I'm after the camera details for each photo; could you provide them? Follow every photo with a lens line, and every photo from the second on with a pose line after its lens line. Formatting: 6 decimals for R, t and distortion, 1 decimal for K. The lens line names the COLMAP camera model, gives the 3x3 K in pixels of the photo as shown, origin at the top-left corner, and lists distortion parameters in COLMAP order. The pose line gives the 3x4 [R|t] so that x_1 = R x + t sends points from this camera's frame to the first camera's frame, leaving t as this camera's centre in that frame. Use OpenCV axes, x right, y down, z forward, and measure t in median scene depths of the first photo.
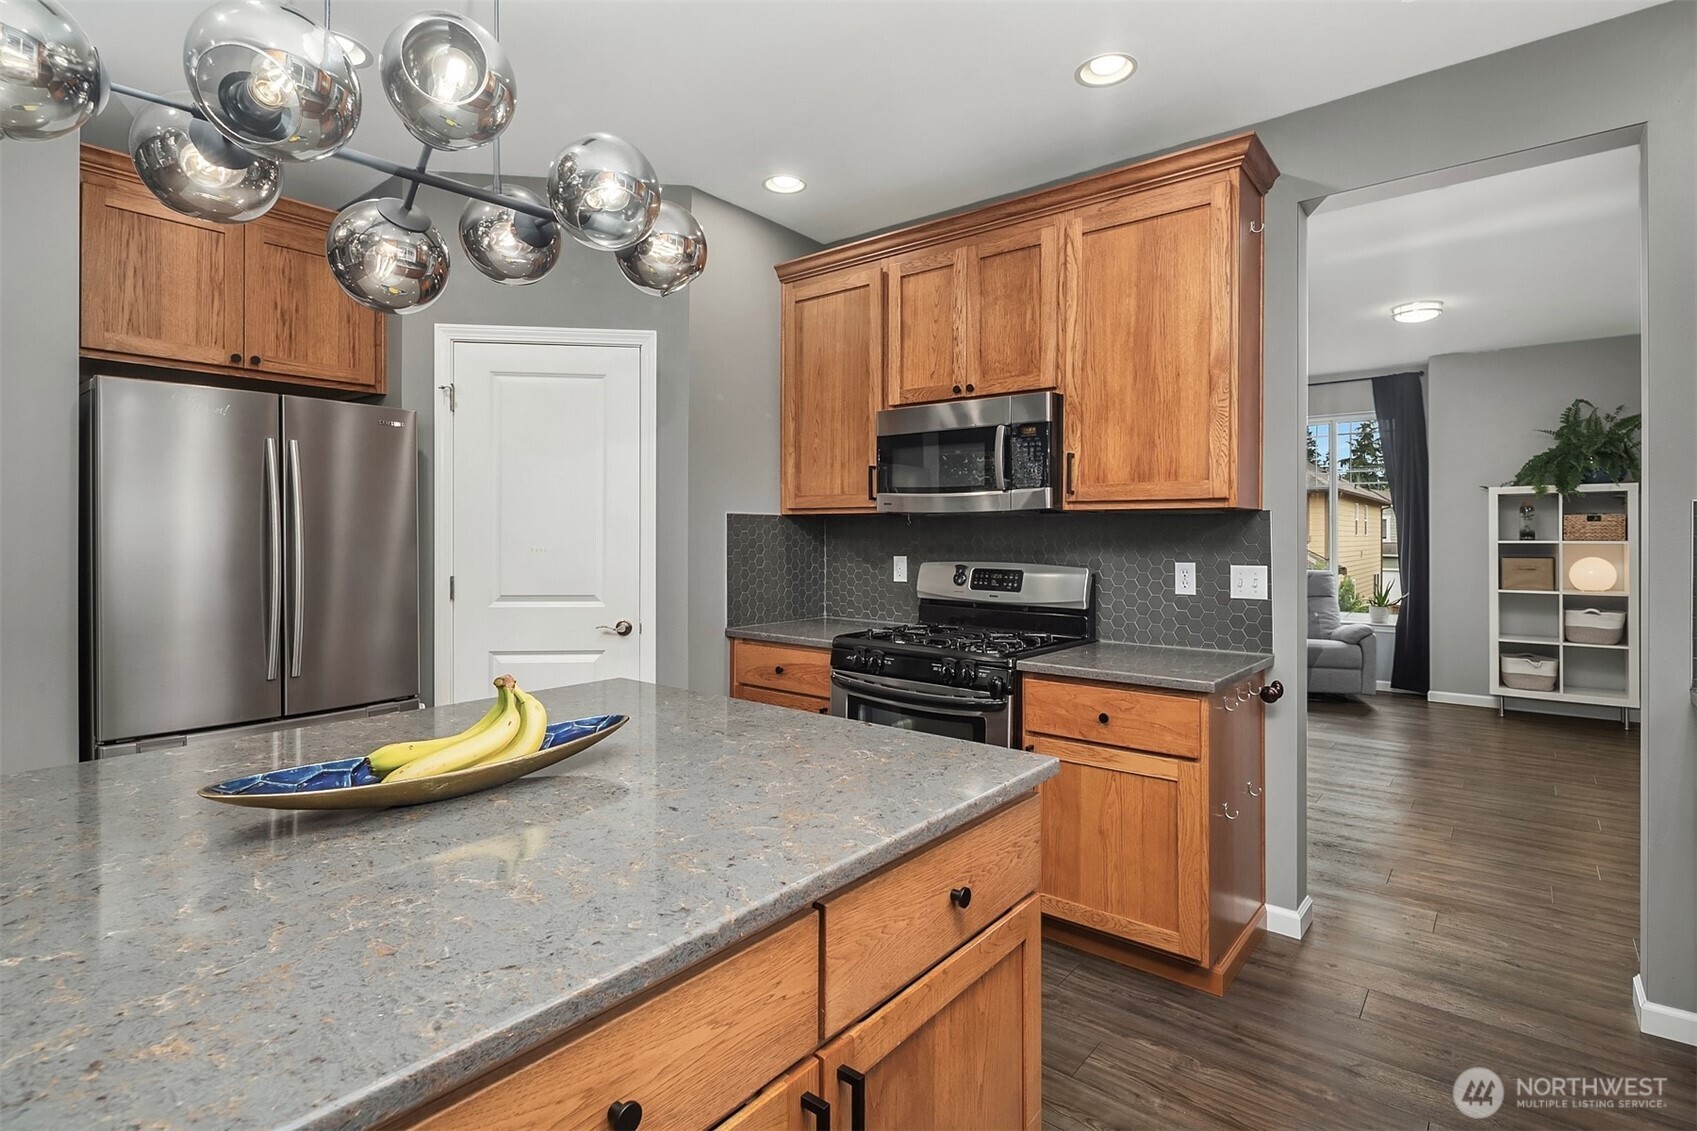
lens RADIAL K [[824.7, 0, 846.4], [0, 824.7, 533.0], [0, 0, 1]] dist [0.004735, -0.001955]
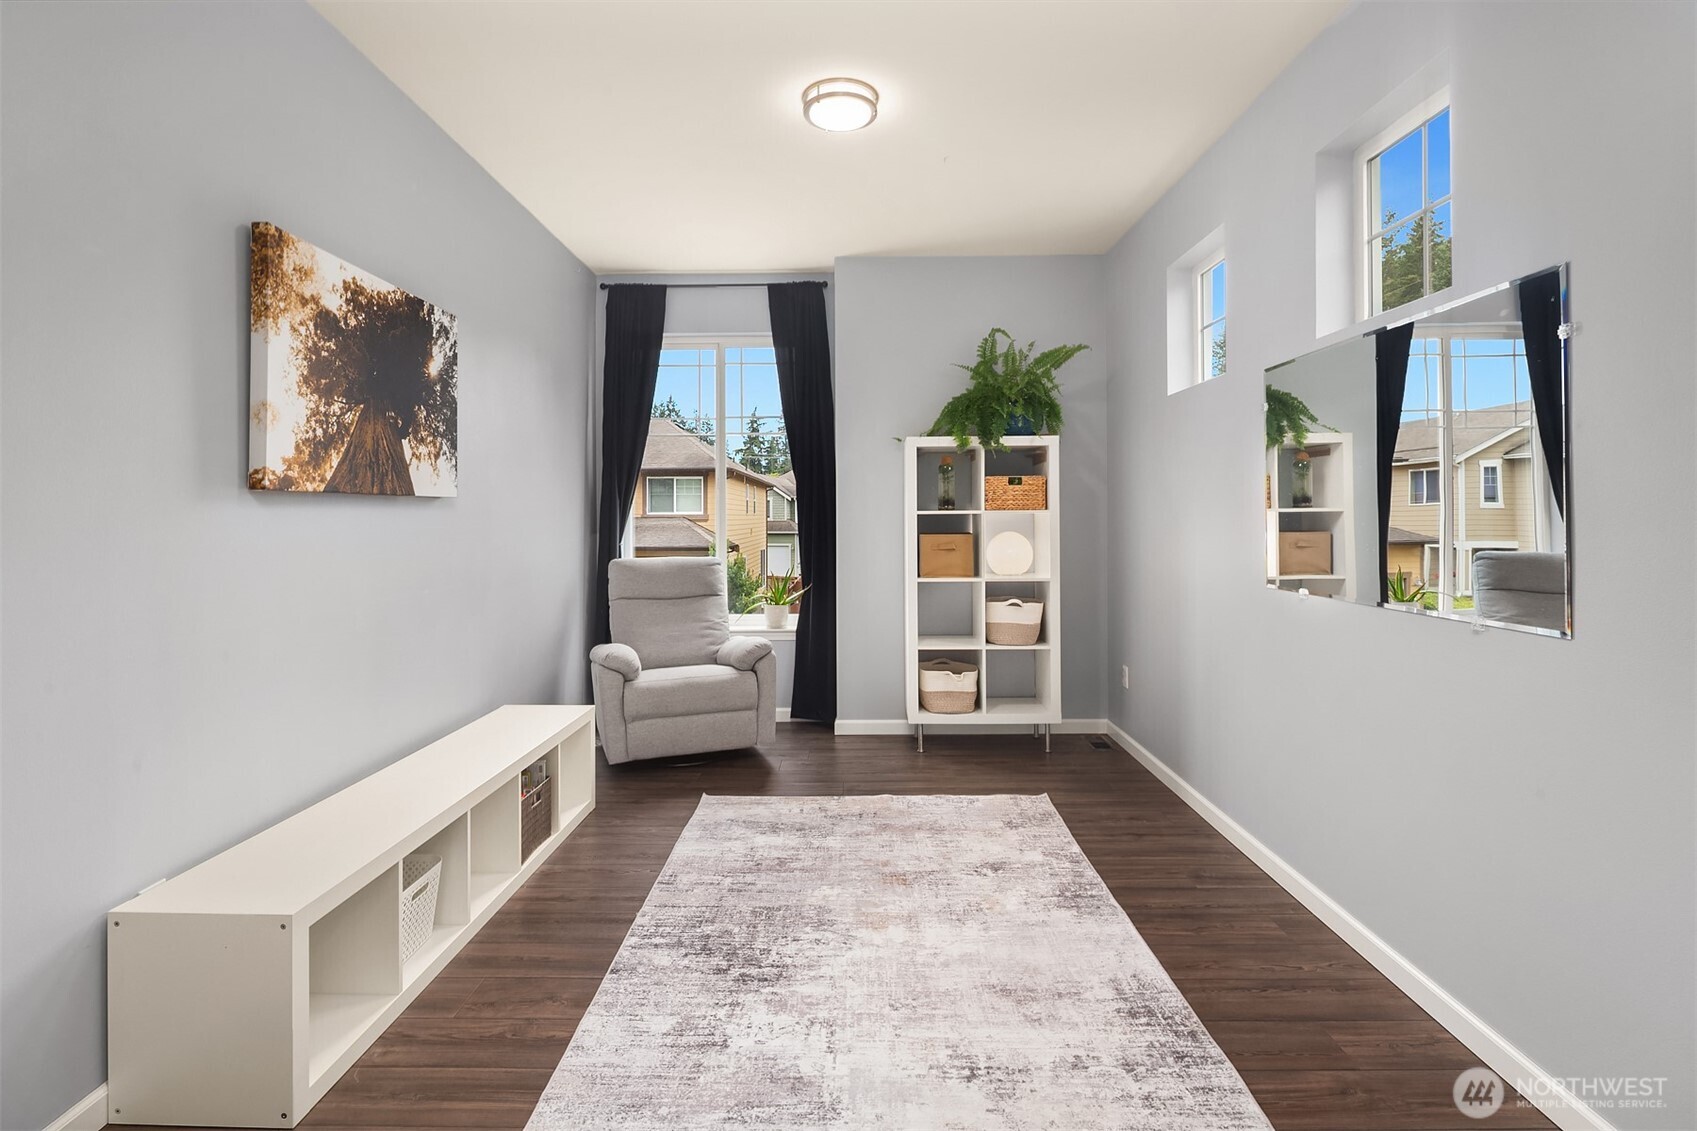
lens RADIAL K [[824.7, 0, 849.0], [0, 824.7, 520.3], [0, 0, 1]] dist [0.004735, -0.001955]
pose [[0.779901, -0.006286, 0.625871, 0.508182], [0.001429, 0.999965, 0.008262, 0.020031], [-0.625901, -0.005549, 0.779883, 0.831673]]
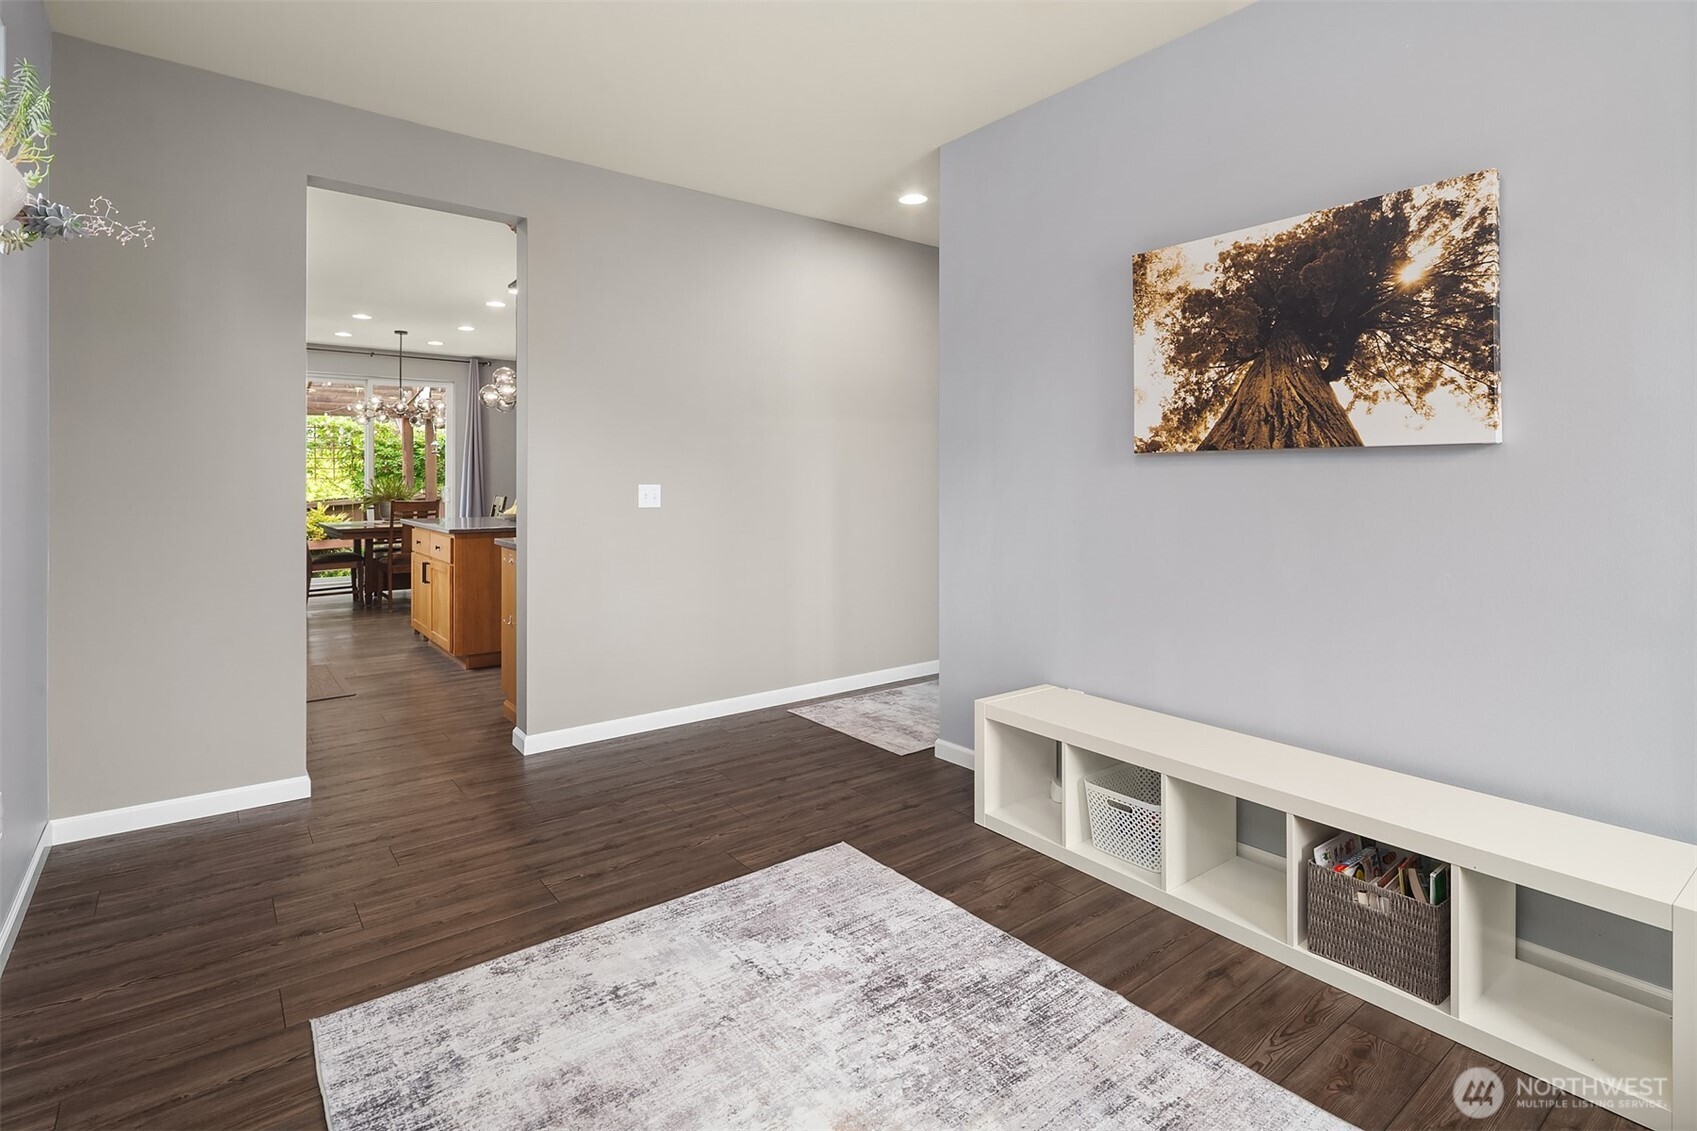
lens RADIAL K [[824.7, 0, 839.0], [0, 824.7, 481.5], [0, 0, 1]] dist [0.004735, -0.001955]
pose [[-0.228225, 0.000710, -0.973608, 1.402753], [0.000548, 1.000000, 0.000601, 0.029235], [0.973608, -0.000396, -0.228225, 1.463367]]
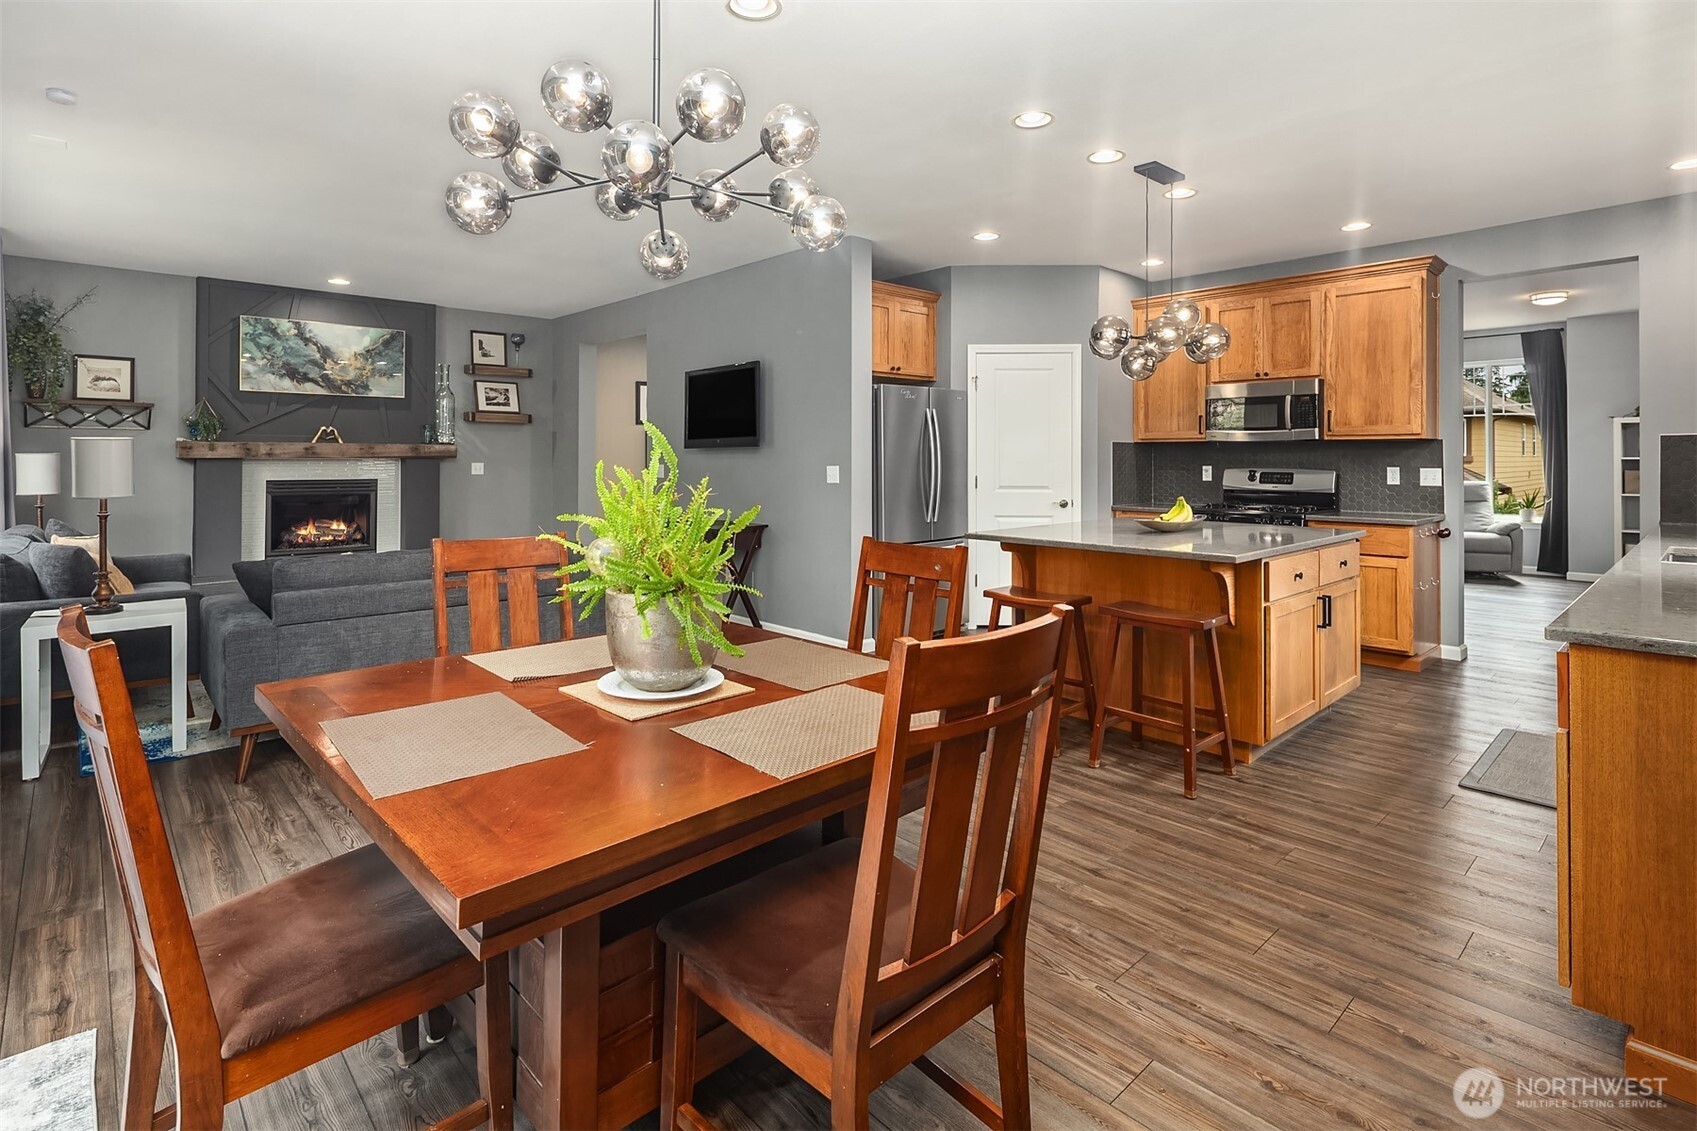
lens RADIAL K [[824.7, 0, 848.6], [0, 824.7, 458.8], [0, 0, 1]] dist [0.004735, -0.001955]
pose [[0.990706, -0.002708, -0.135990, -0.485616], [0.003301, 0.999986, 0.004135, 0.003752], [0.135977, -0.004546, 0.990702, -0.891084]]
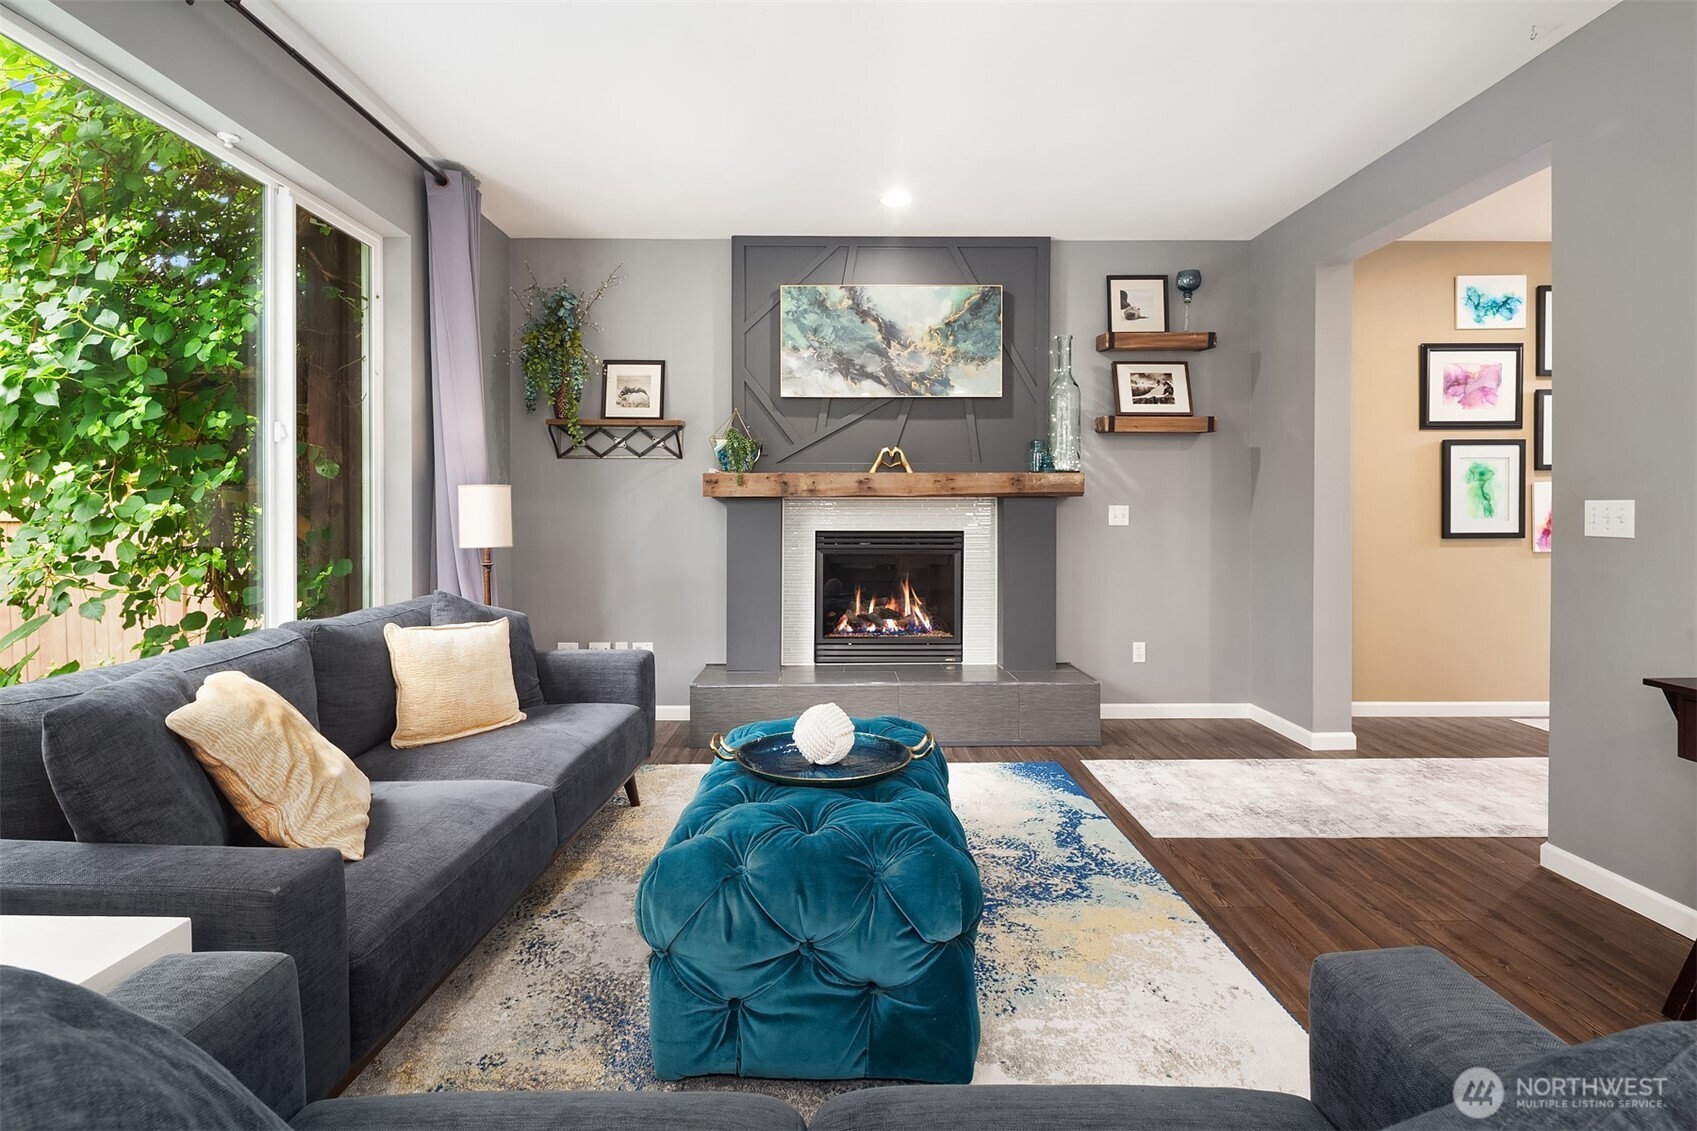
lens RADIAL K [[824.7, 0, 838.3], [0, 824.7, 510.1], [0, 0, 1]] dist [0.004735, -0.001955]
pose [[0.636044, -0.006527, -0.771625, -1.115877], [0.006991, 0.999972, -0.002695, 0.030601], [0.771621, -0.003680, 0.636072, 0.102447]]
